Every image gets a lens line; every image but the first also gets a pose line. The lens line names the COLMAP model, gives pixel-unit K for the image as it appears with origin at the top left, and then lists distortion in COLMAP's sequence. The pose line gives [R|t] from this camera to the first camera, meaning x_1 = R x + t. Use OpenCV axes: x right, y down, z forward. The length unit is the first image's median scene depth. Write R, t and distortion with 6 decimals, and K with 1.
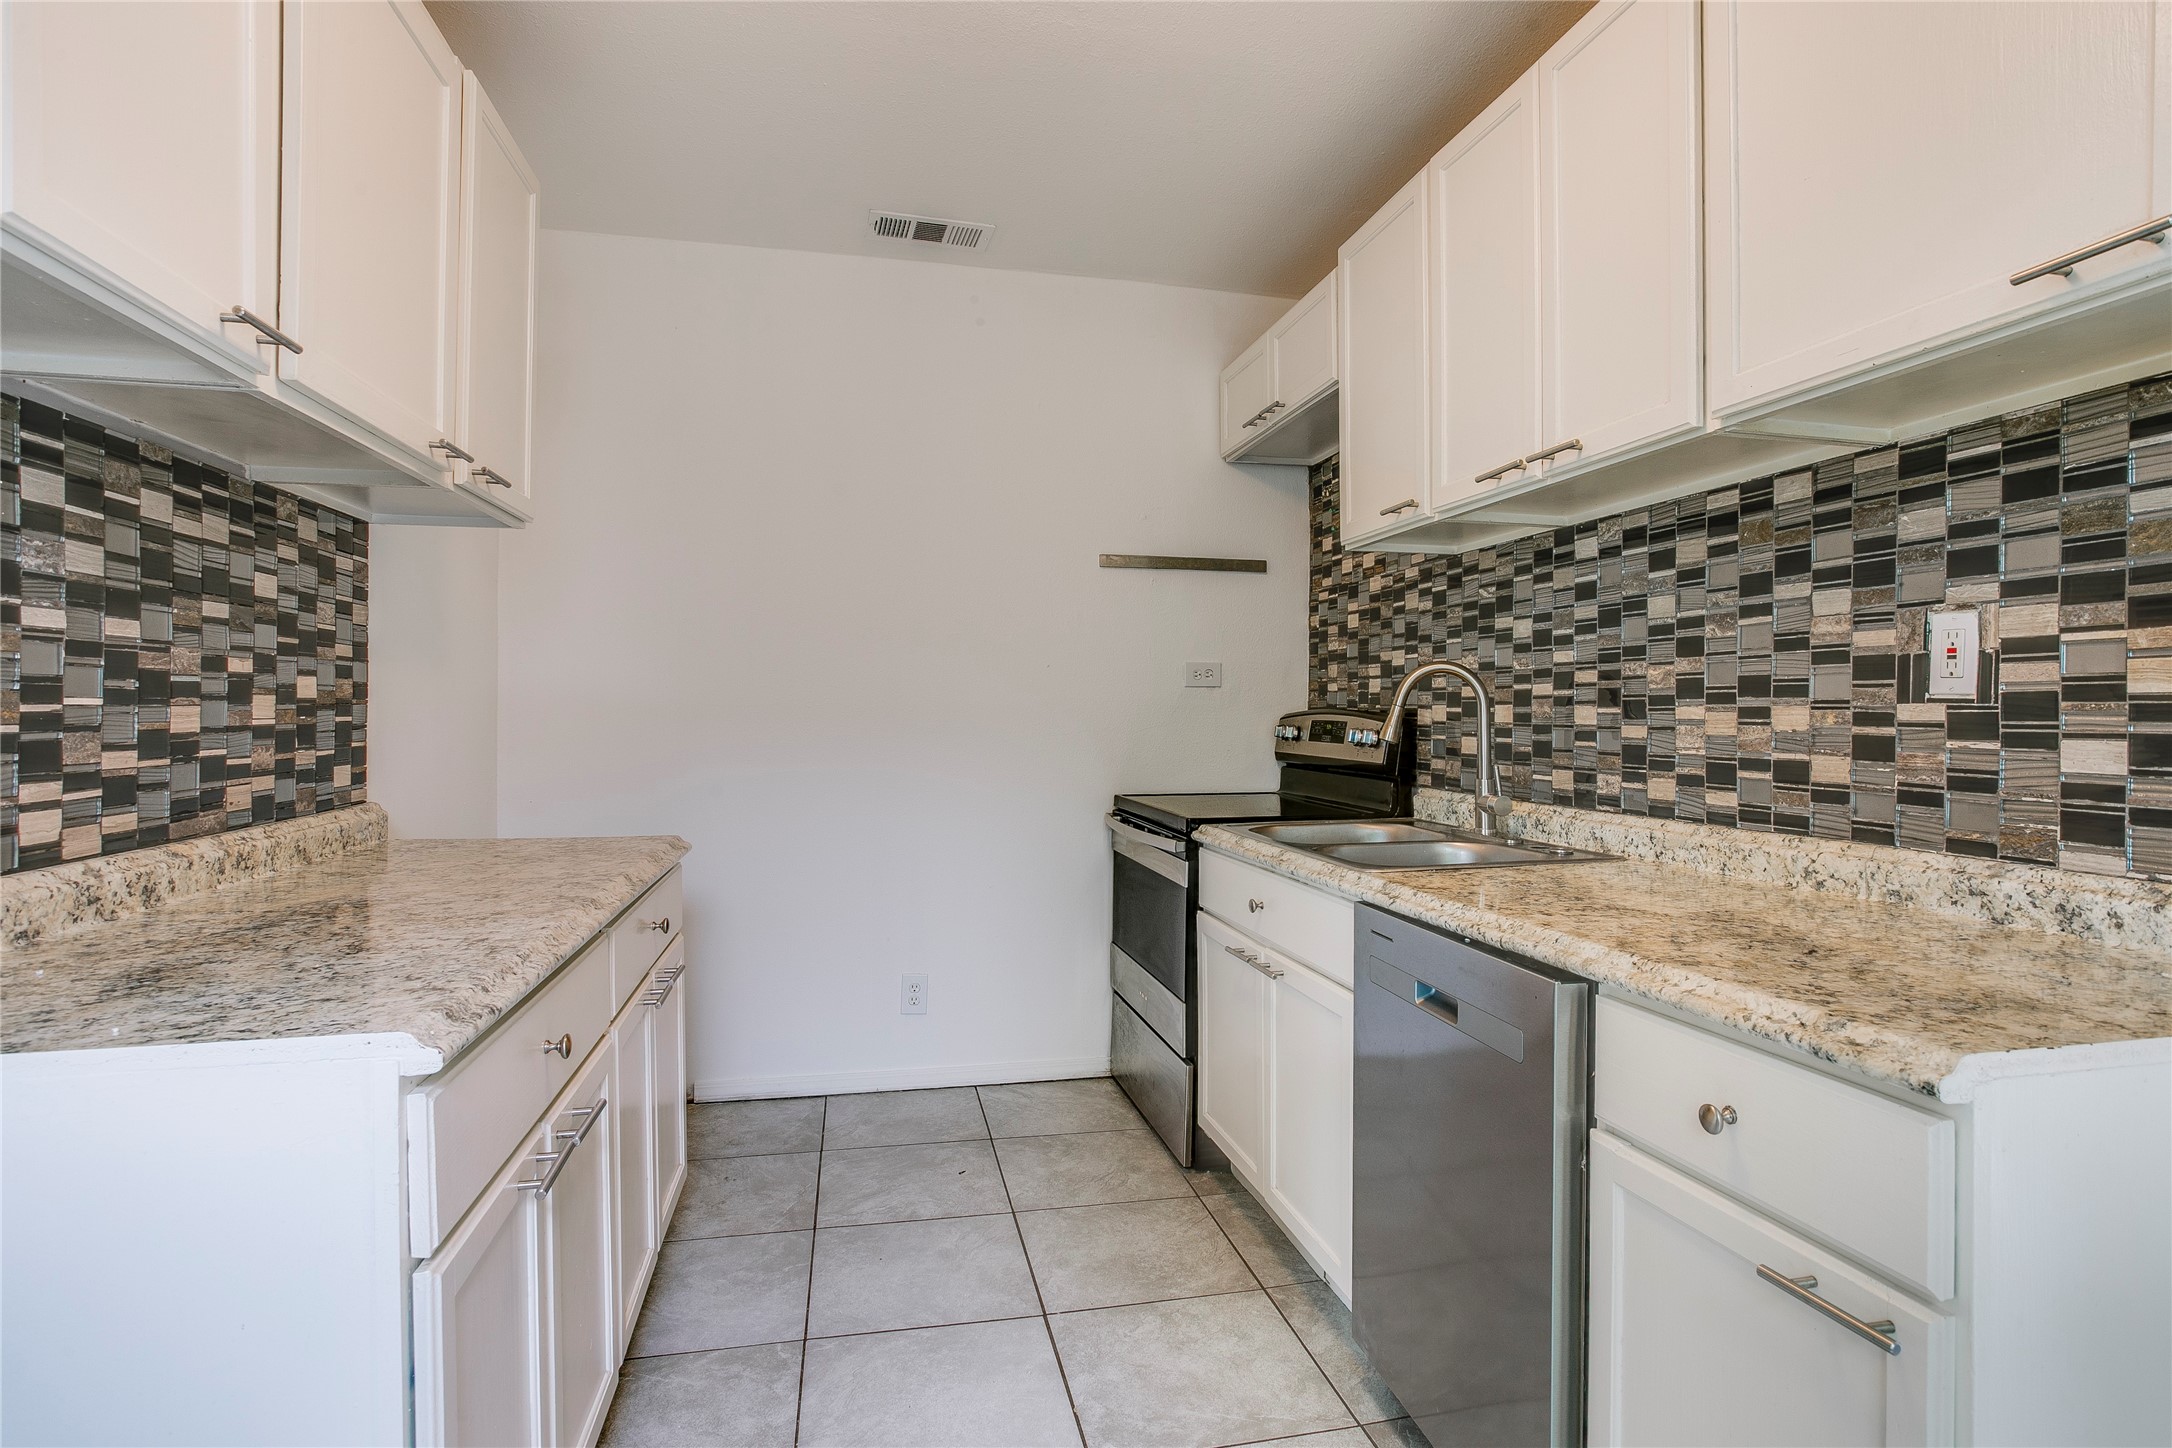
lens RADIAL K [[1099.6, 0, 1088.9], [0, 1099.6, 717.2], [0, 0, 1]] dist [-0.034550, 0.001351]
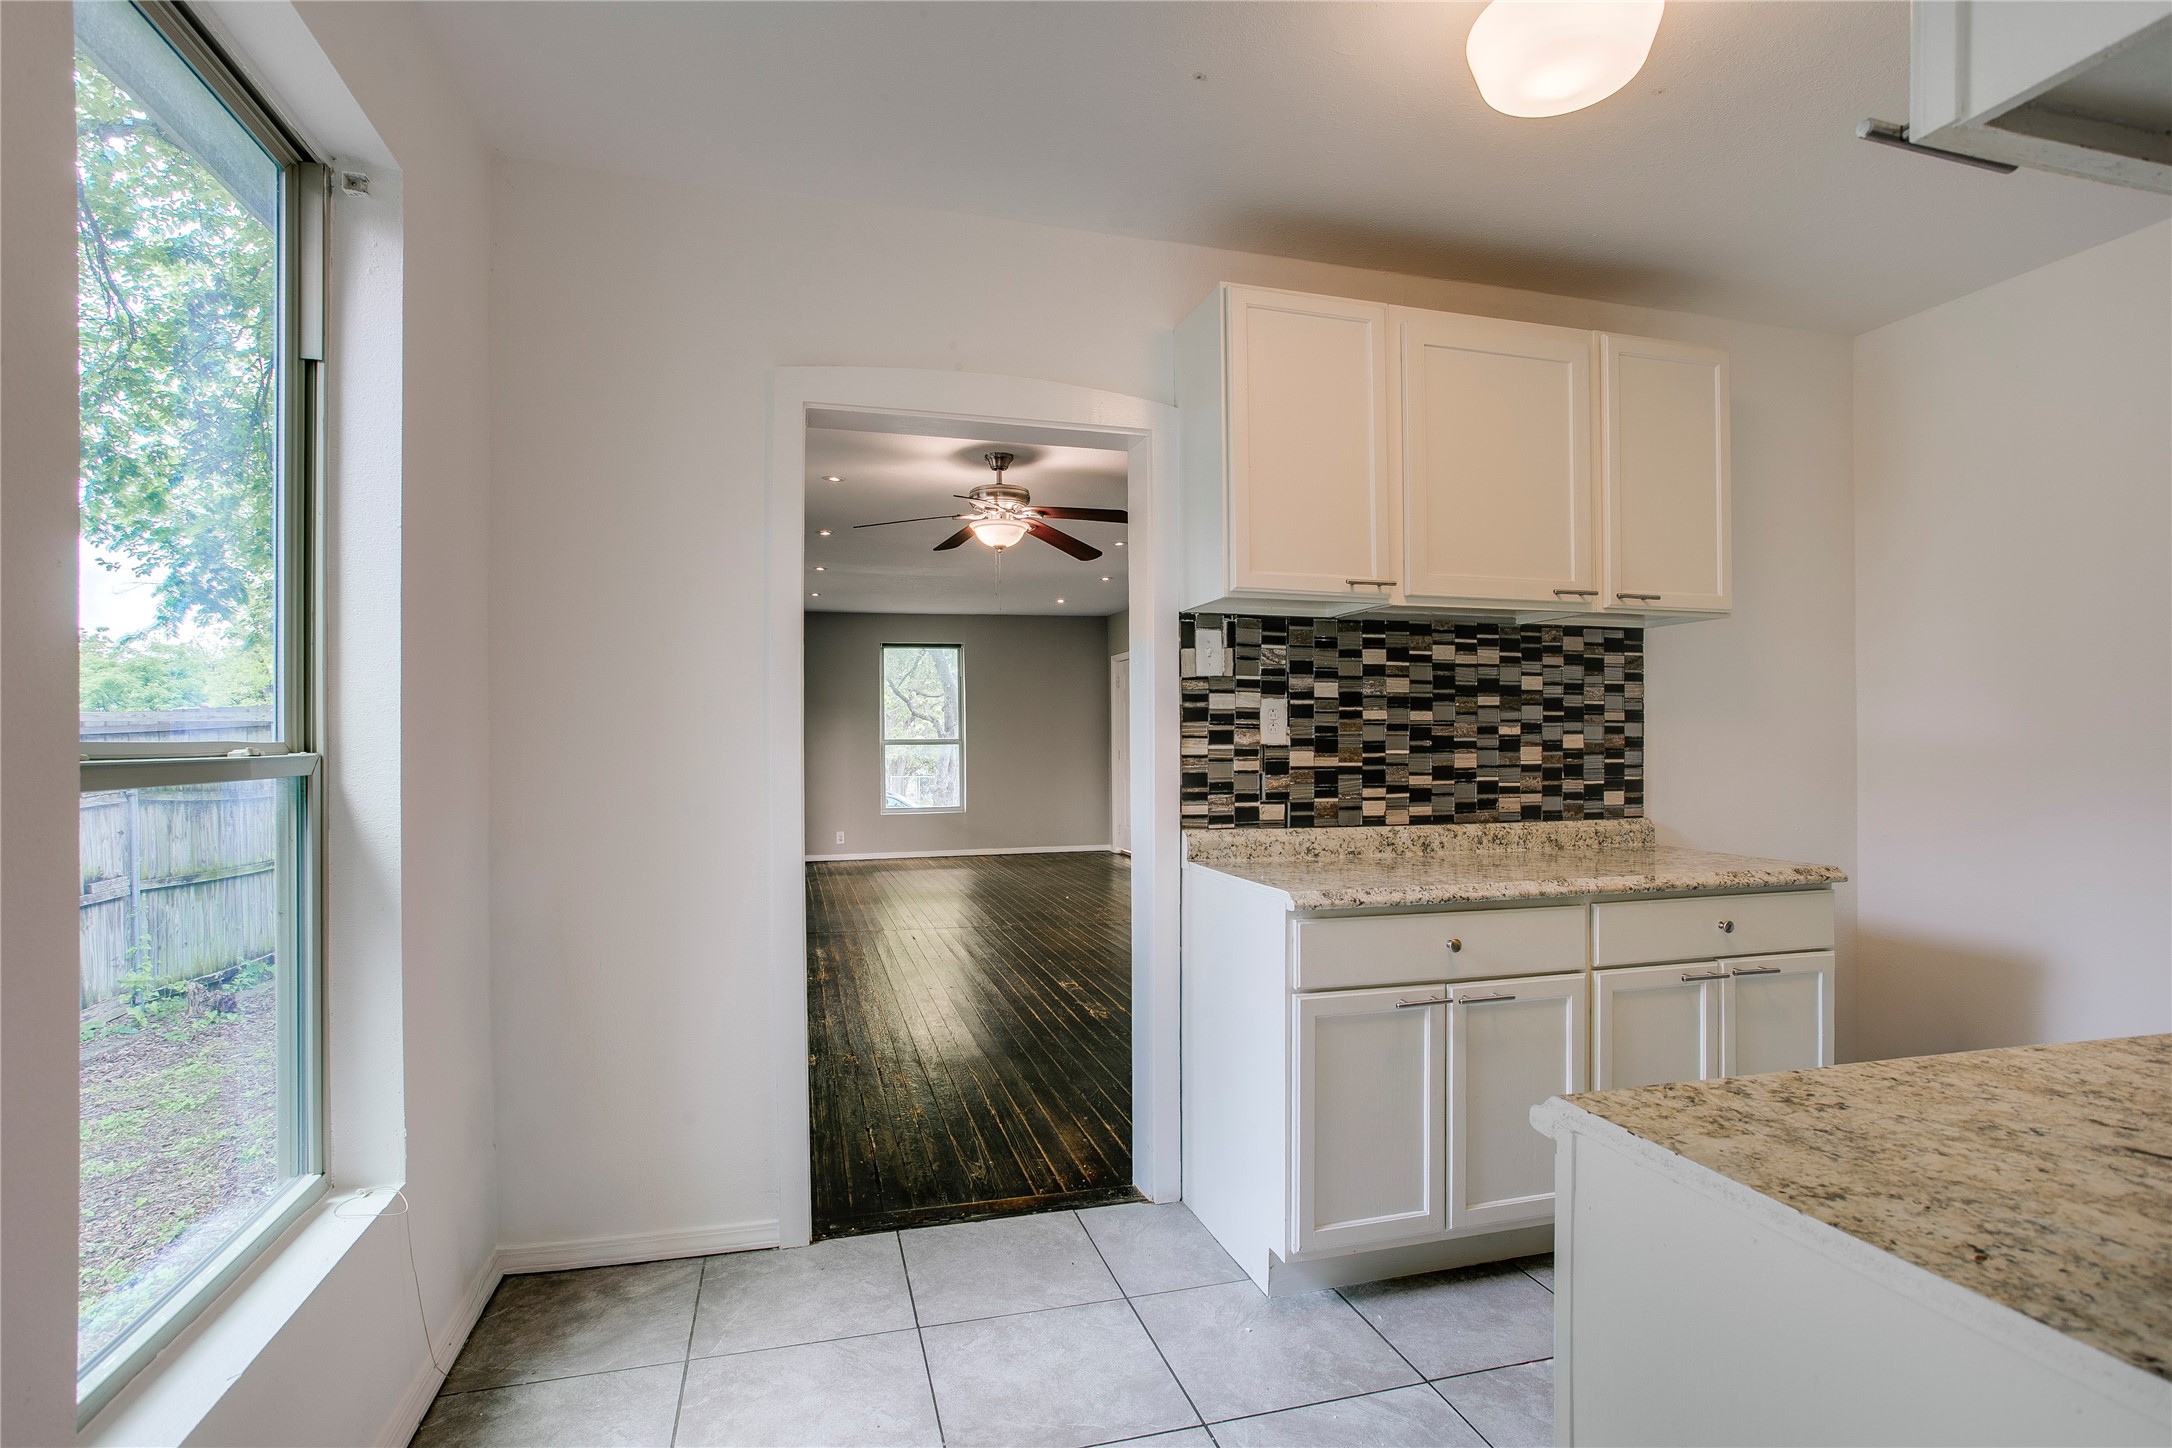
lens RADIAL K [[1099.6, 0, 1090.8], [0, 1099.6, 738.3], [0, 0, 1]] dist [-0.034550, 0.001351]
pose [[0.044863, 0.002994, -0.998989, 2.261496], [-0.007603, 0.999968, 0.002655, -0.079606], [0.998964, 0.007477, 0.044884, 0.522489]]
